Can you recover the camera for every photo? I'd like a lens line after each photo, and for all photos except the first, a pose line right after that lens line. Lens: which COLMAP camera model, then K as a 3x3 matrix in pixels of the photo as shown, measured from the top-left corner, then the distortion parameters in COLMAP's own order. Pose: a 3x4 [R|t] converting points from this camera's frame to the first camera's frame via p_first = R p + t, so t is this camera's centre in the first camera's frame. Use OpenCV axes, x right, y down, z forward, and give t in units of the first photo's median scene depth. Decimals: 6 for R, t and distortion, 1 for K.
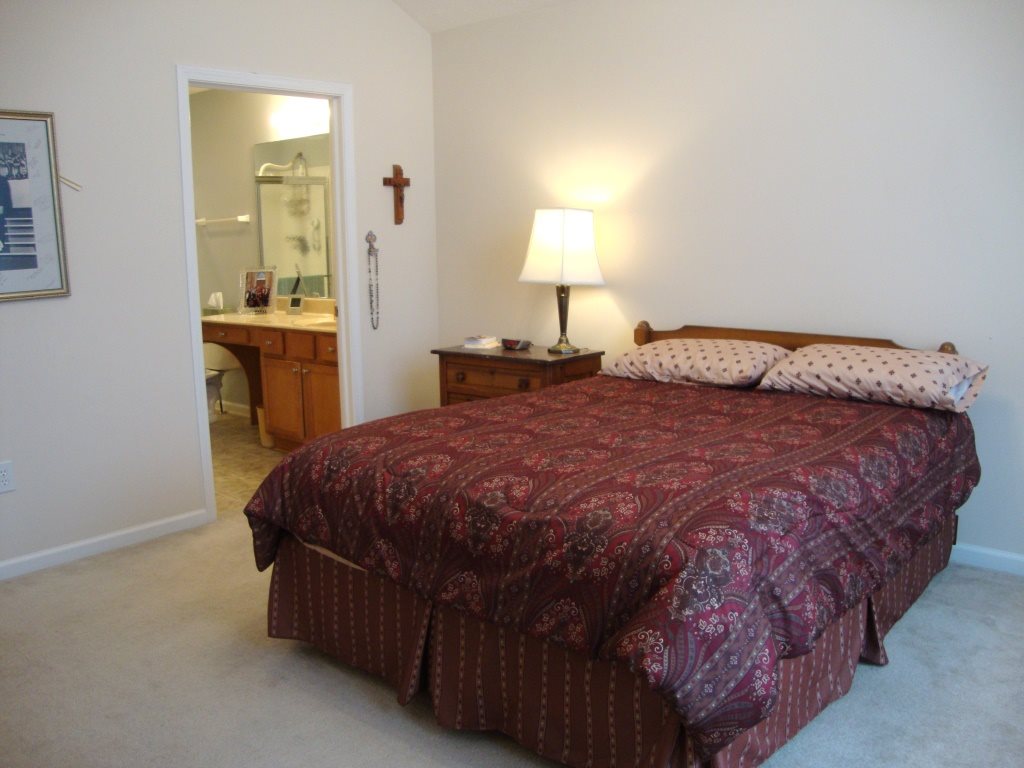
lens RADIAL K [[908.3, 0, 519.3], [0, 908.3, 385.2], [0, 0, 1]] dist [-0.205510, 0.207289]
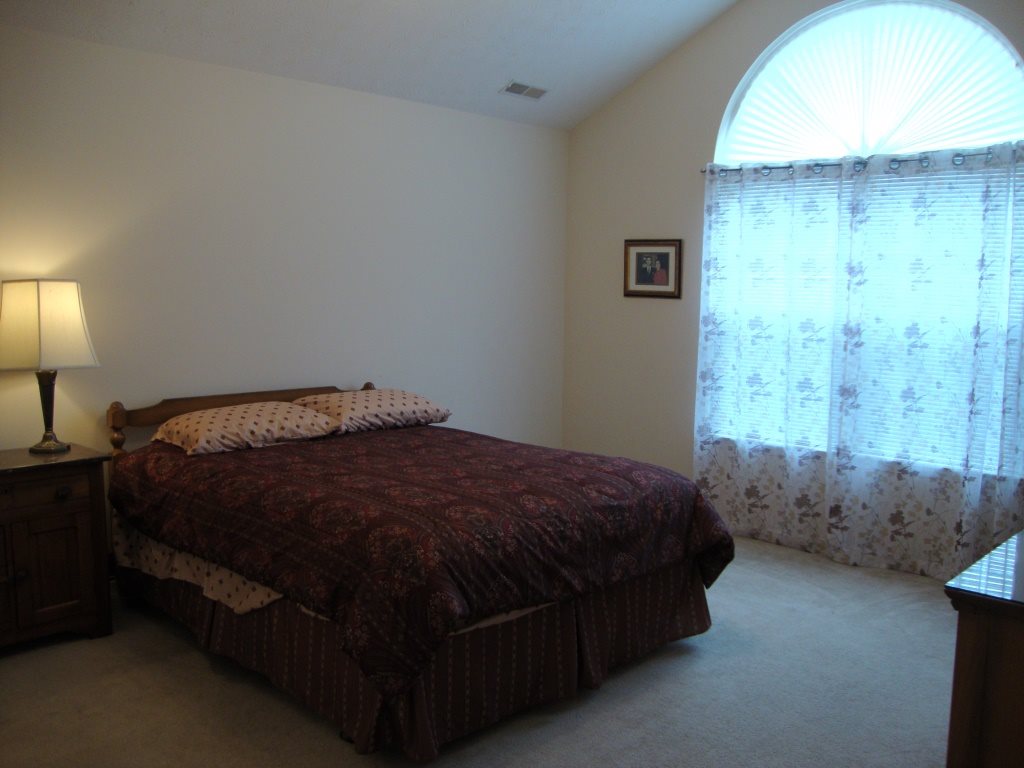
lens RADIAL K [[908.3, 0, 519.3], [0, 908.3, 385.2], [0, 0, 1]] dist [-0.205510, 0.207289]
pose [[0.066042, -0.088227, 0.993909, -0.902993], [0.152066, 0.985338, 0.077362, -0.115962], [-0.986161, 0.146030, 0.078490, 0.629213]]
